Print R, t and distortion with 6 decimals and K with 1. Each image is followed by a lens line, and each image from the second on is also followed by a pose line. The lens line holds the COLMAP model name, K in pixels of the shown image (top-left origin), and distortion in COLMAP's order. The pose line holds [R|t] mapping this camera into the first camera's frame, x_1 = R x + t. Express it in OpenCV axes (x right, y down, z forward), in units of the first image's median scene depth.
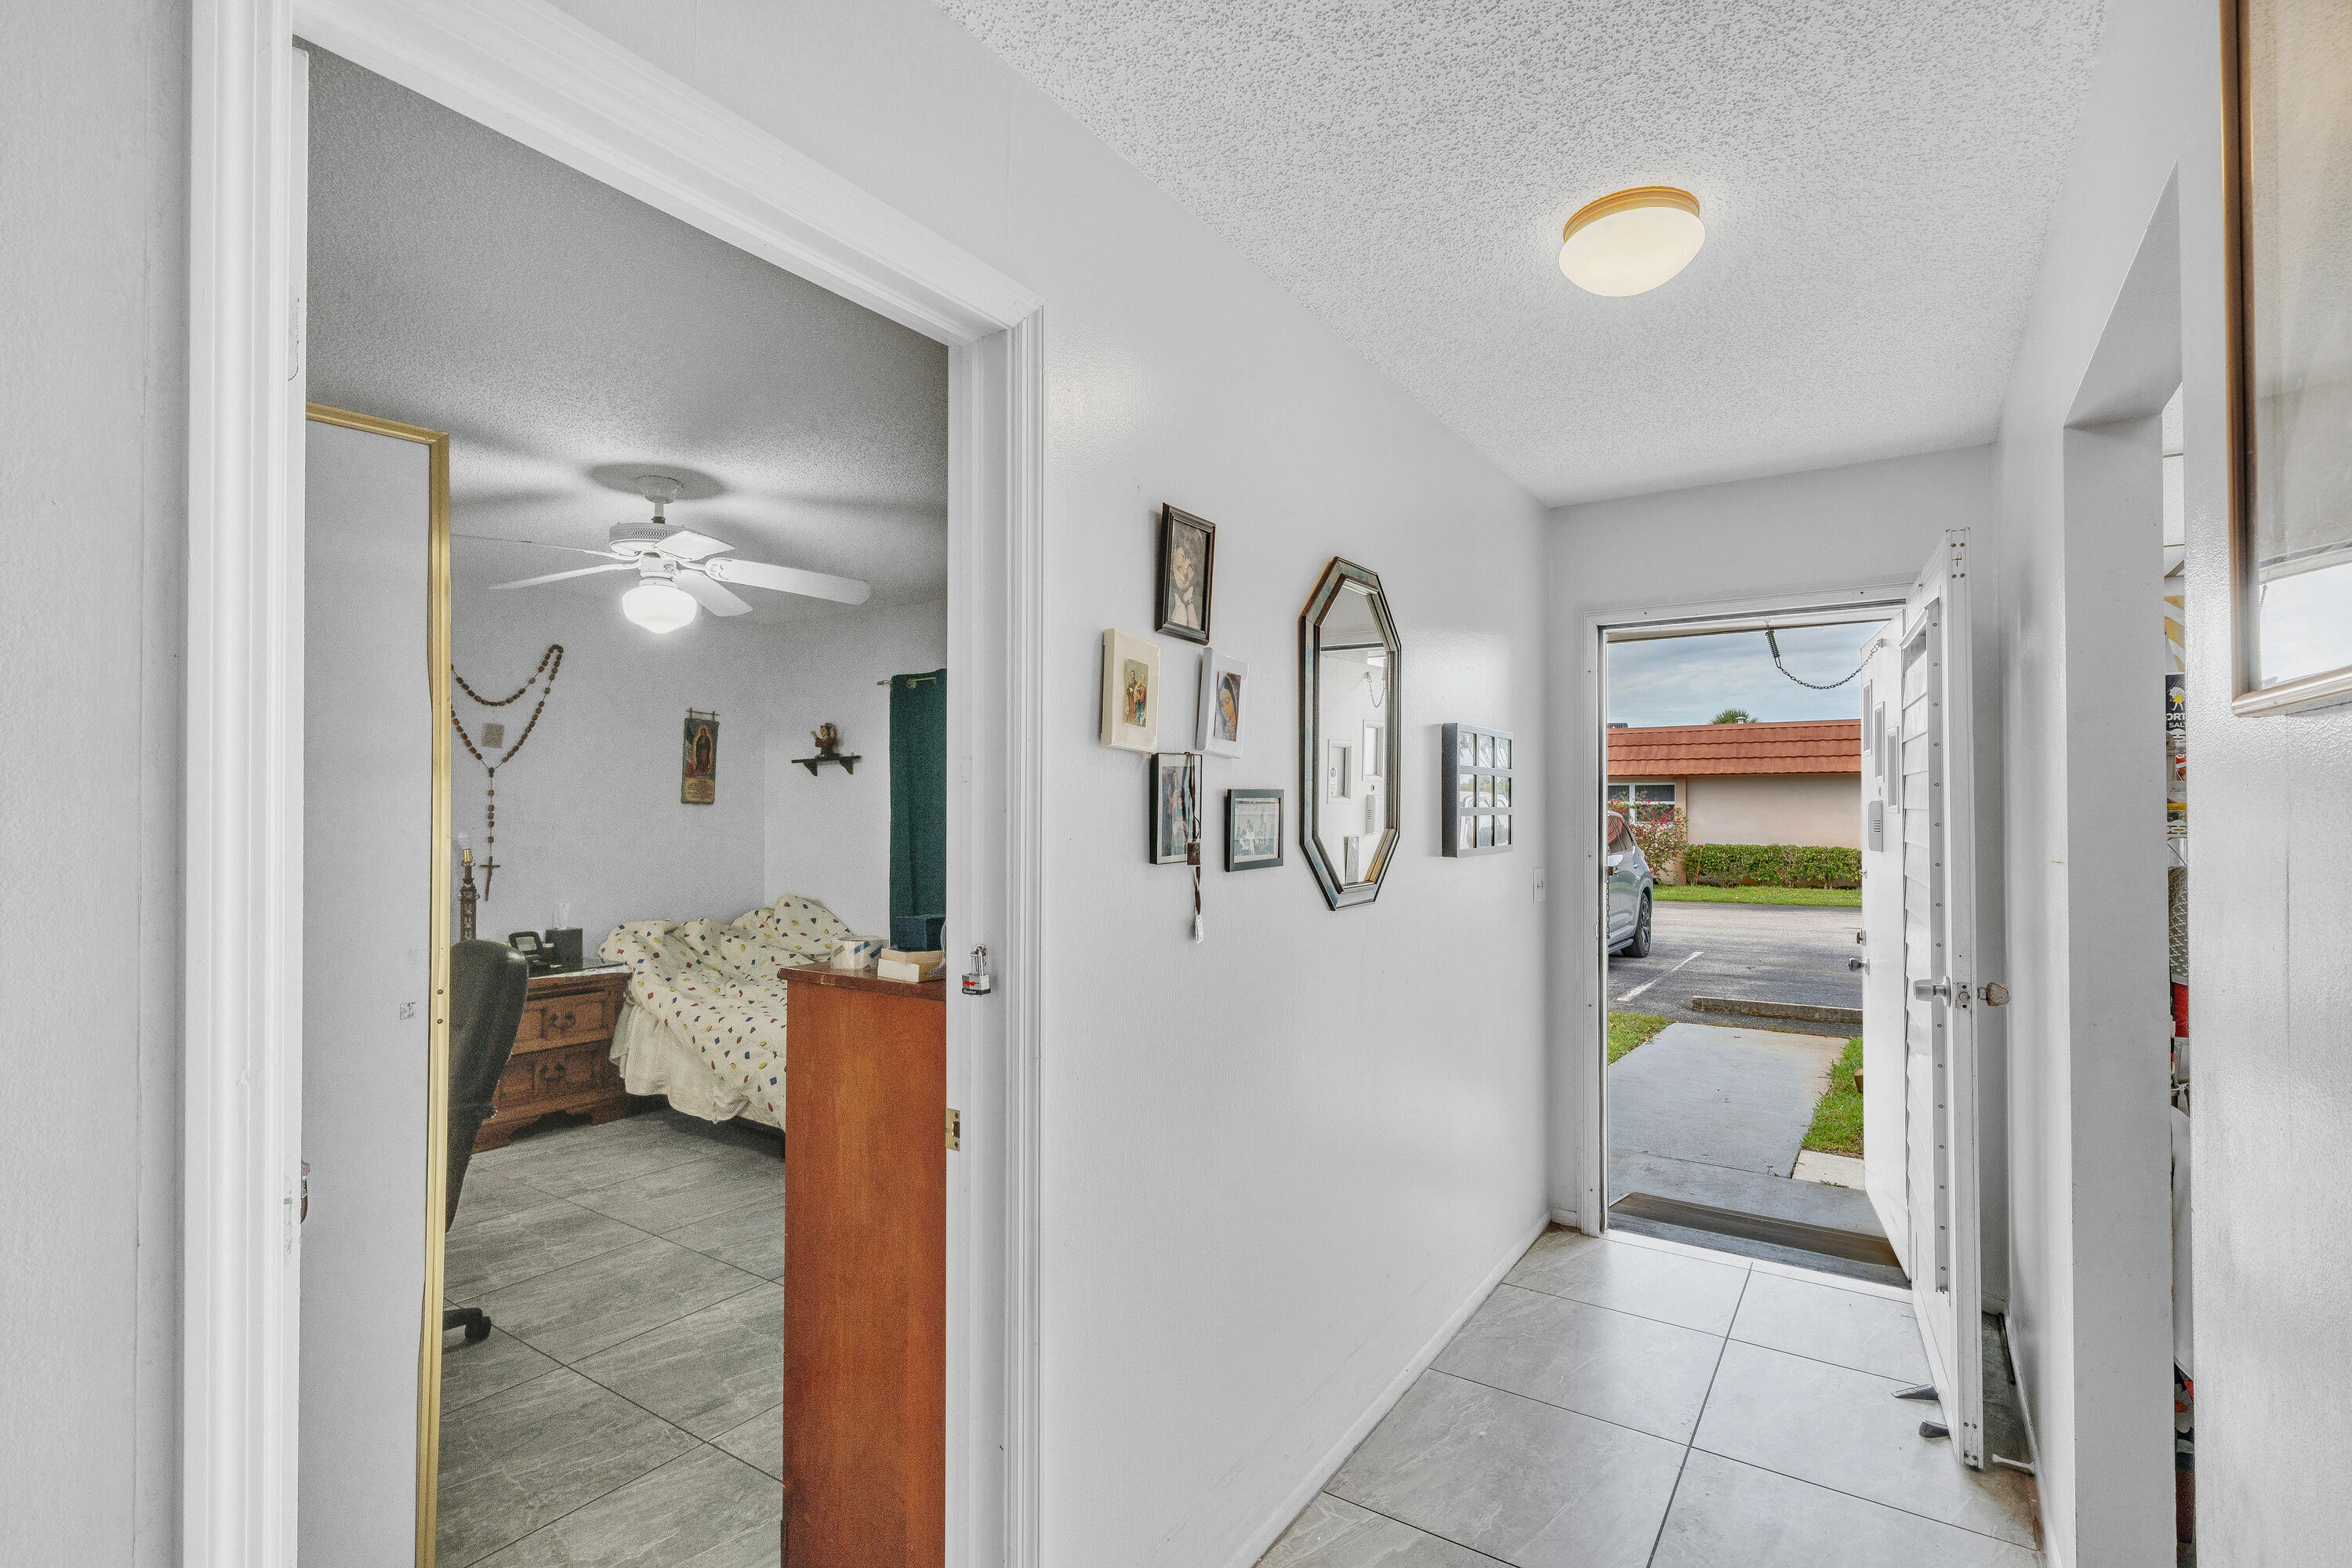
lens RADIAL K [[1111.7, 0, 1192.2], [0, 1111.7, 795.1], [0, 0, 1]] dist [-0.004147, 0.001000]
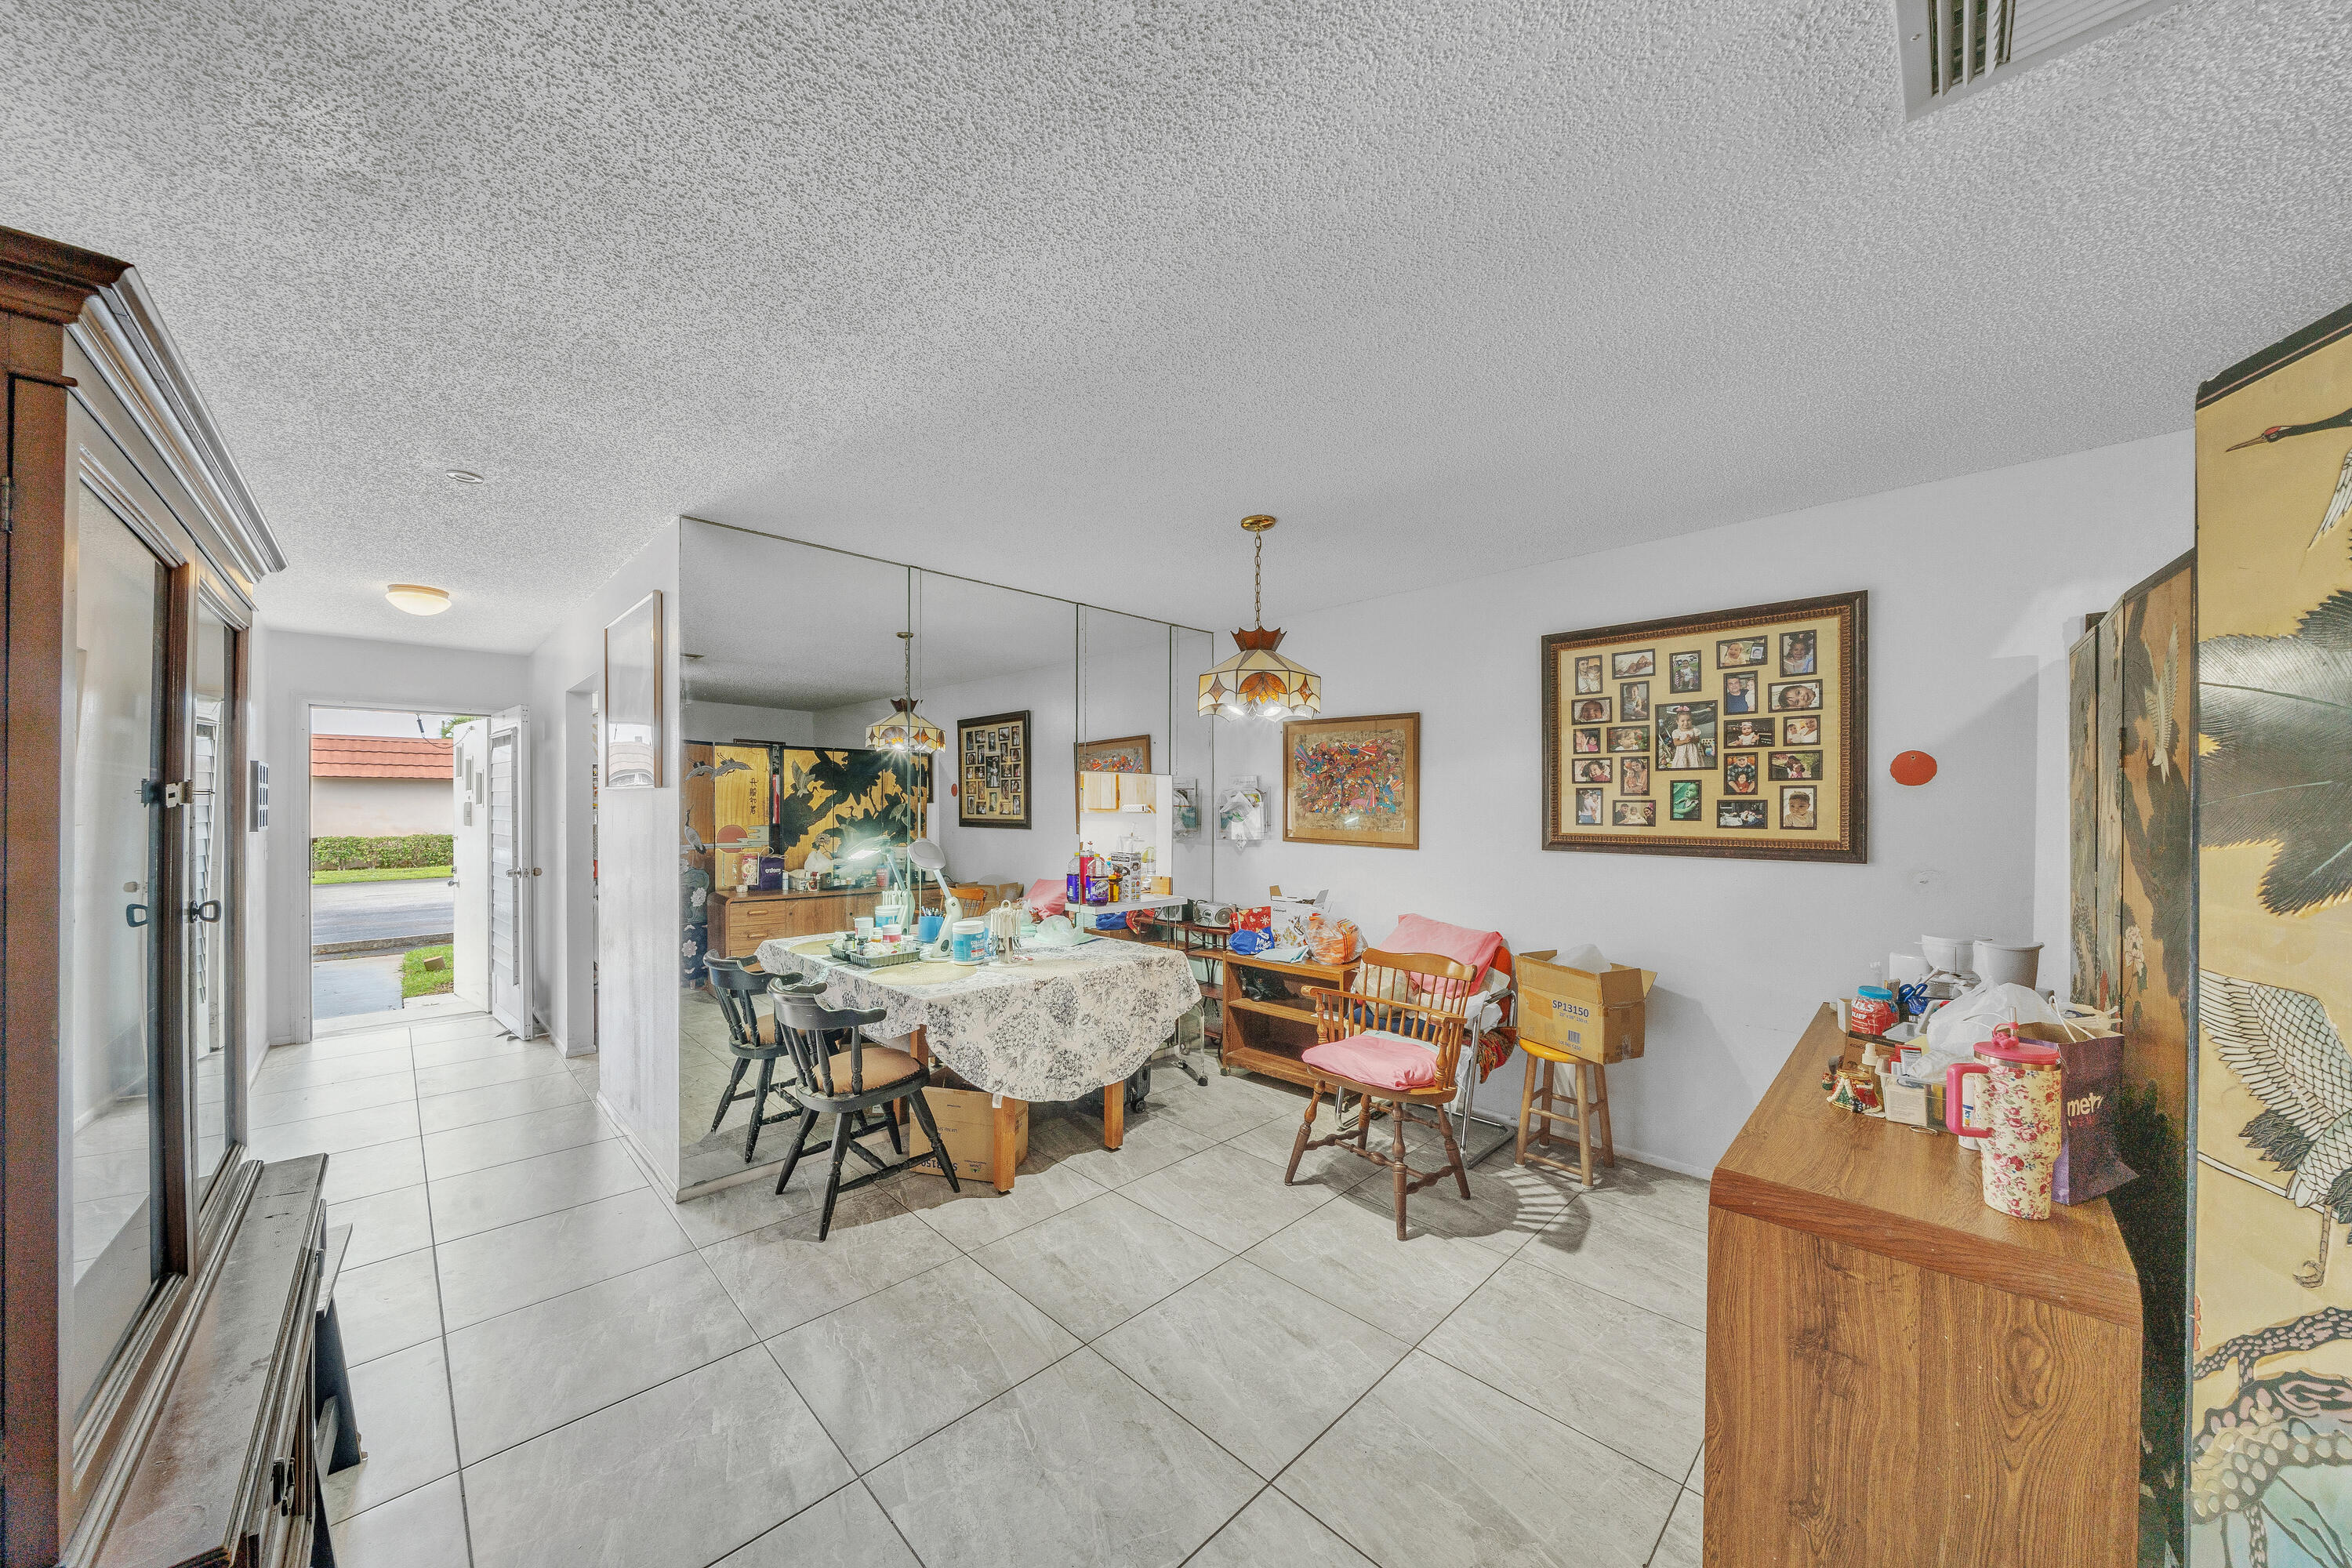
lens RADIAL K [[809.9, 0, 1132.7], [0, 809.9, 802.6], [0, 0, 1]] dist [-0.007164, 0.000175]
pose [[0.251516, -0.003342, 0.967847, -0.401869], [-0.005627, 0.999972, 0.004915, -0.005524], [-0.967837, -0.006682, 0.251491, -0.448124]]
